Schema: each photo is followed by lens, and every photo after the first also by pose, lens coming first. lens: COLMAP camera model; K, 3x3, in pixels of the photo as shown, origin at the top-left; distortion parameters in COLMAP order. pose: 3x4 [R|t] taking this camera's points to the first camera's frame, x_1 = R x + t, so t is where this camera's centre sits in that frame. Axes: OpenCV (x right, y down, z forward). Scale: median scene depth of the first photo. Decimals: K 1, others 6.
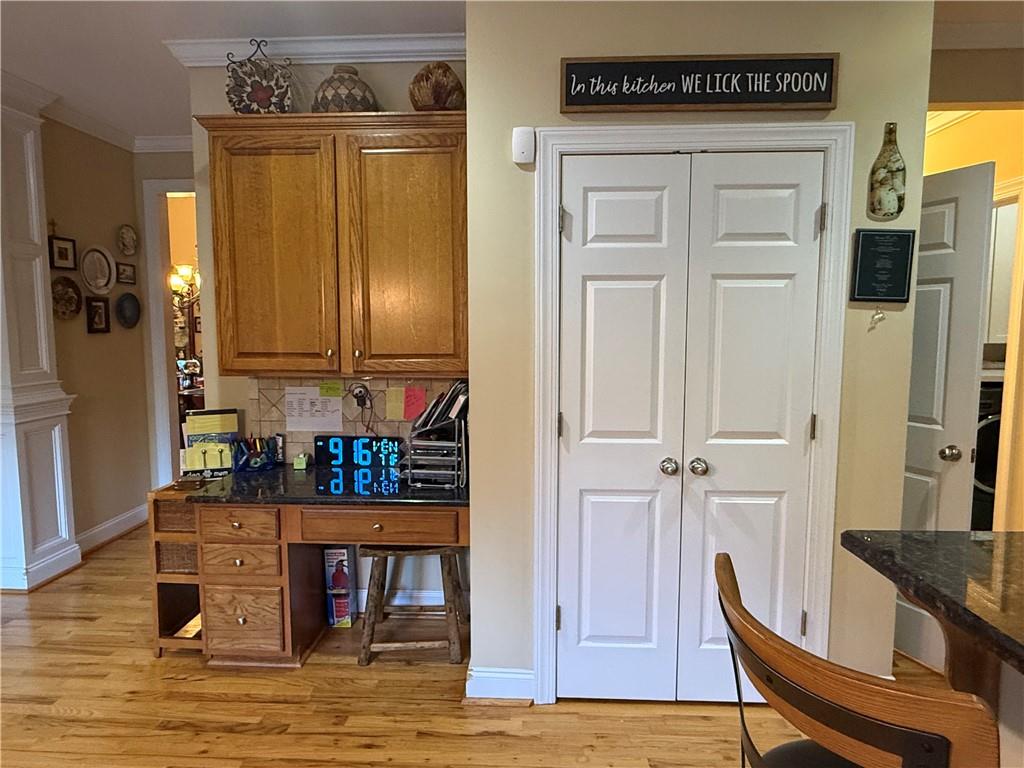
lens RADIAL K [[599.2, 0, 508.2], [0, 599.2, 377.9], [0, 0, 1]] dist [0.000935, 0.003088]
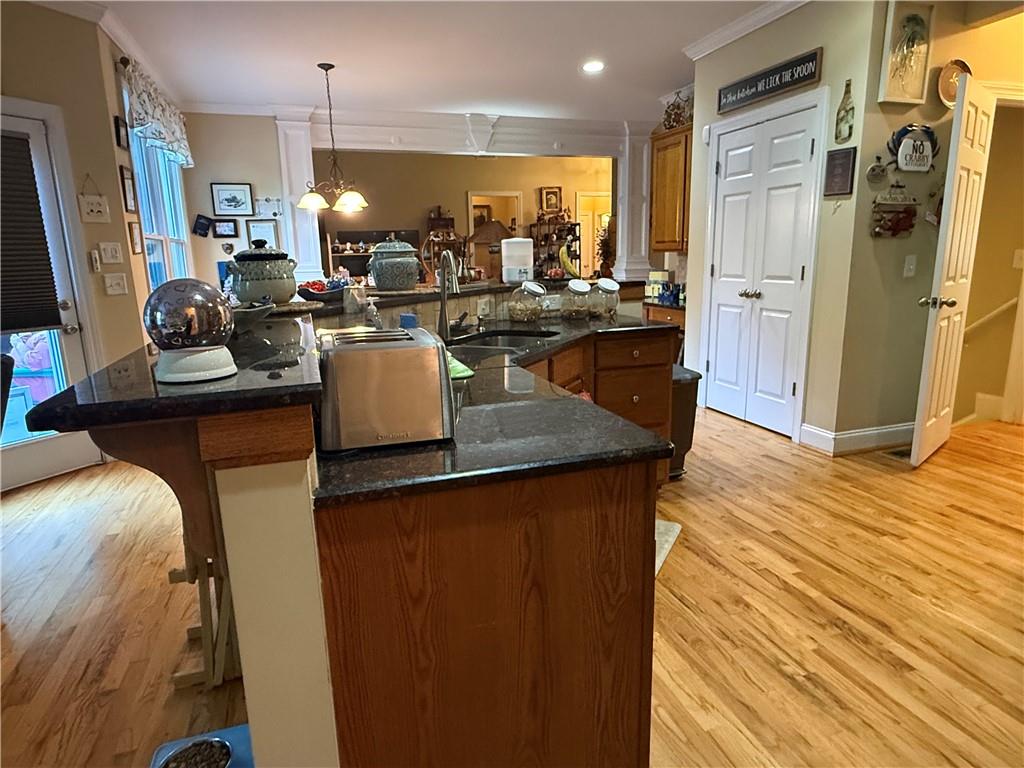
lens RADIAL K [[599.2, 0, 514.7], [0, 599.2, 384.6], [0, 0, 1]] dist [0.000935, 0.003088]
pose [[0.365471, 0.192965, -0.910602, 1.874447], [-0.066523, 0.981189, 0.181224, 0.141167], [0.928443, -0.005656, 0.371433, -0.422862]]
